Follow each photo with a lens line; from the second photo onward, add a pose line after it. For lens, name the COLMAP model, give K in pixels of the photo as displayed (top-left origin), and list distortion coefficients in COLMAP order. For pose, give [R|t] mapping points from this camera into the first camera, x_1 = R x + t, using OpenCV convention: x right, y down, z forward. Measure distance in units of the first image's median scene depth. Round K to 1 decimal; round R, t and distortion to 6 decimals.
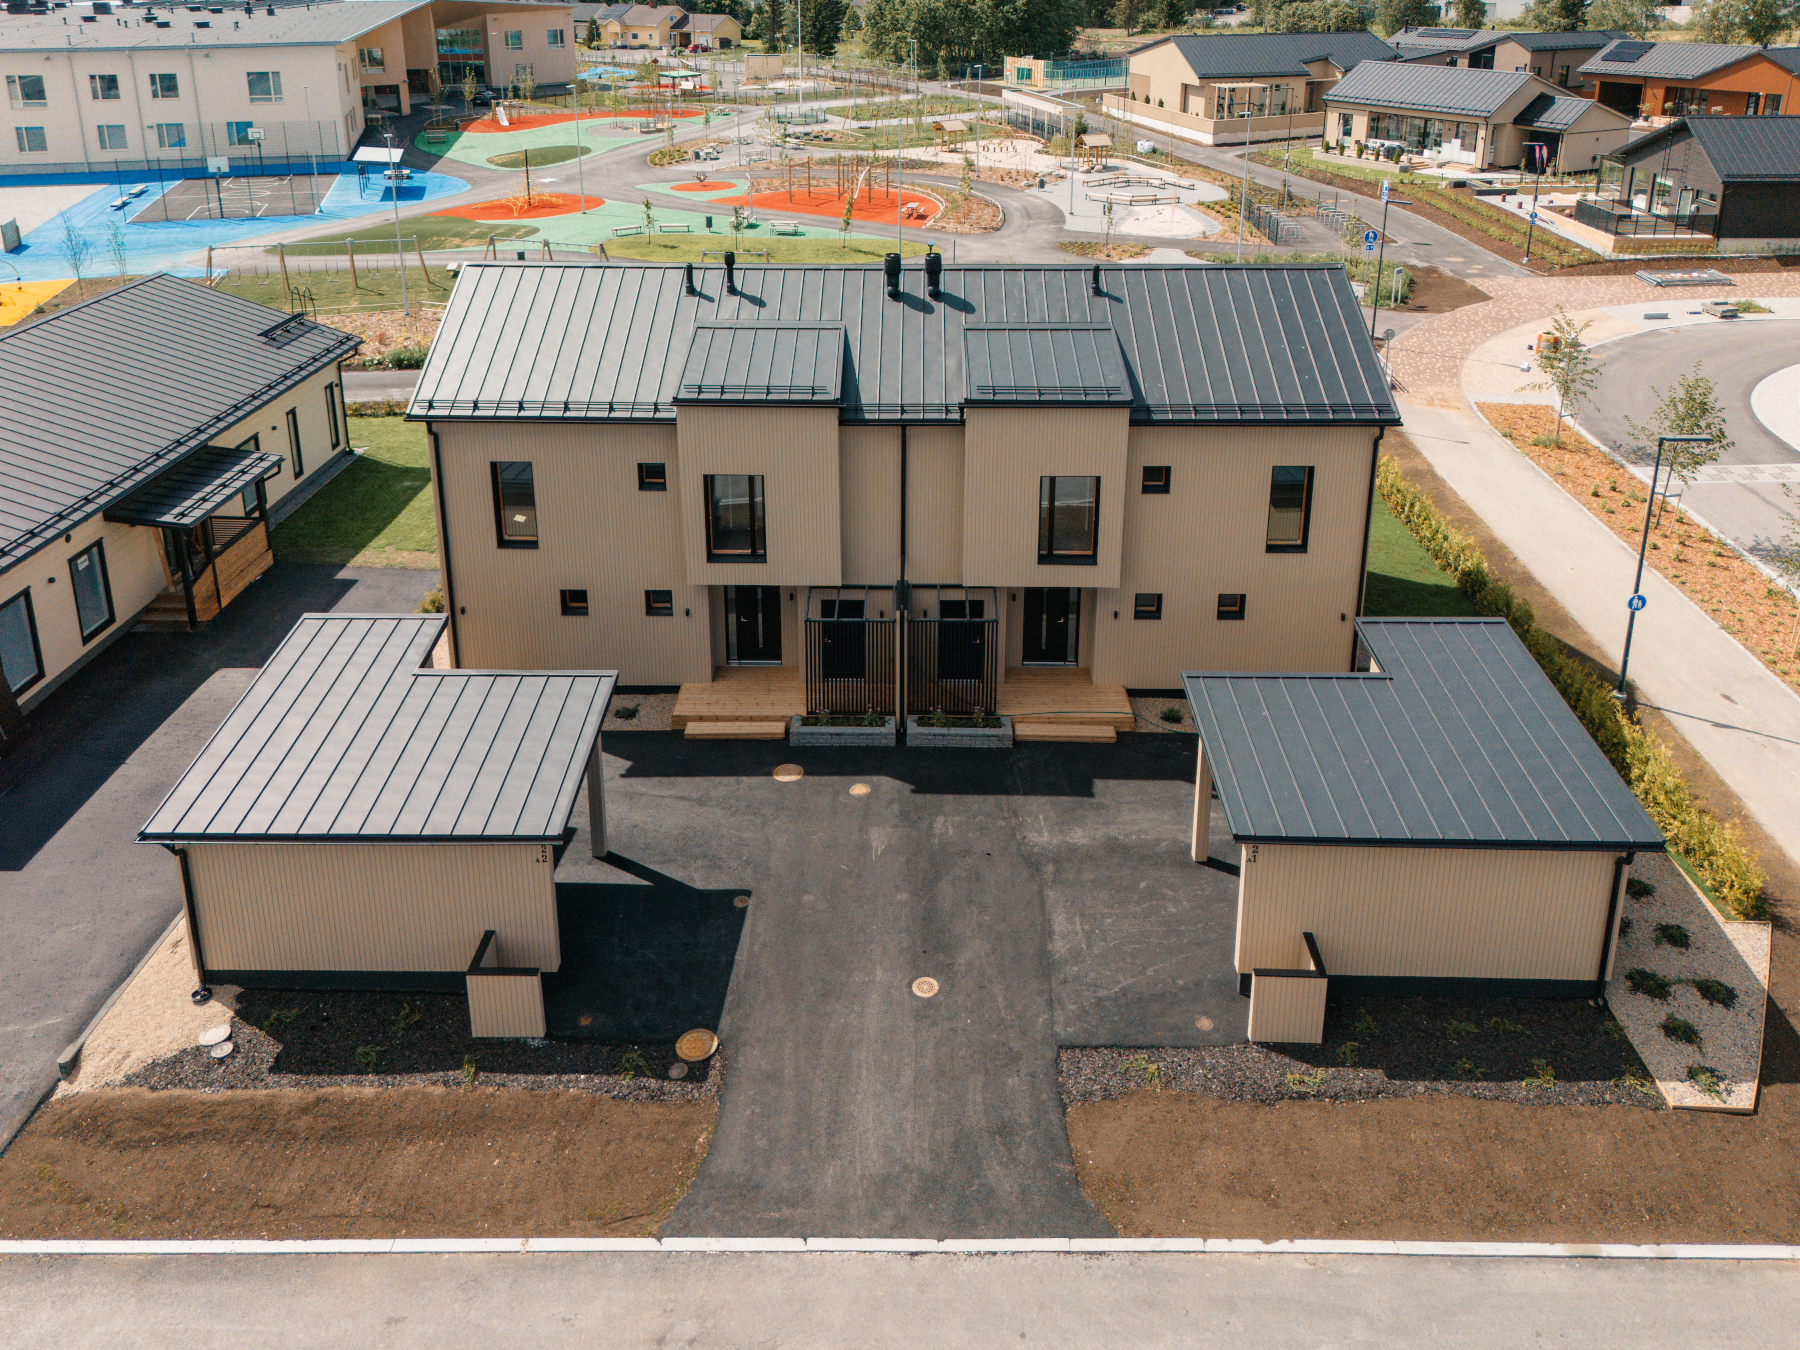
lens RADIAL K [[1416.7, 0, 891.3], [0, 1416.7, 548.8], [0, 0, 1]] dist [0.030372, -0.007667]
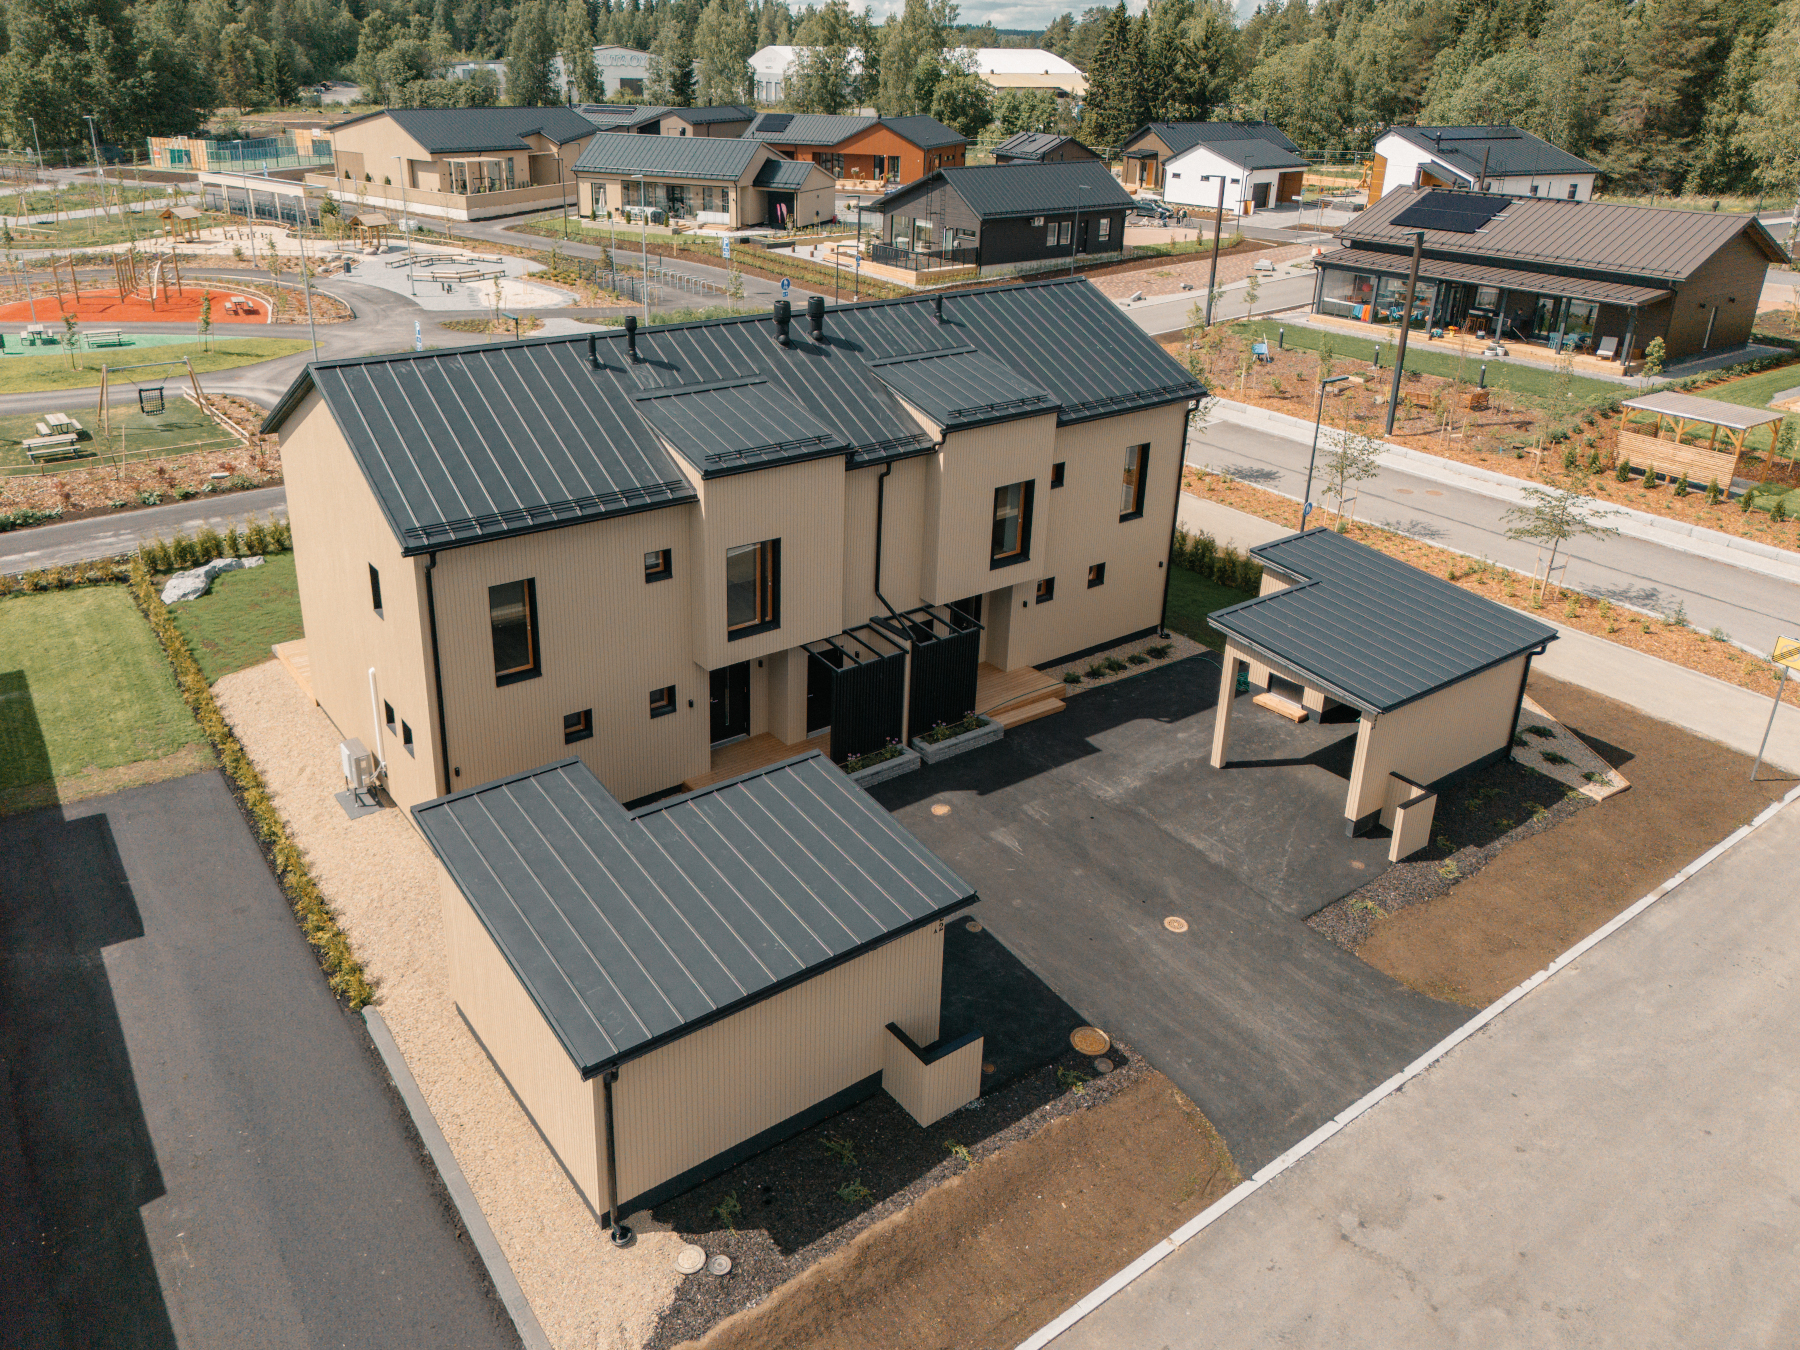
lens RADIAL K [[1358.6, 0, 900.0], [0, 1358.6, 675.0], [0, 0, 1]] dist [0.042770, -0.029117]
pose [[0.777880, -0.250722, 0.576231, -0.240616], [0.228918, 0.967013, 0.111728, -0.018245], [-0.585235, 0.044999, 0.809614, 0.080578]]
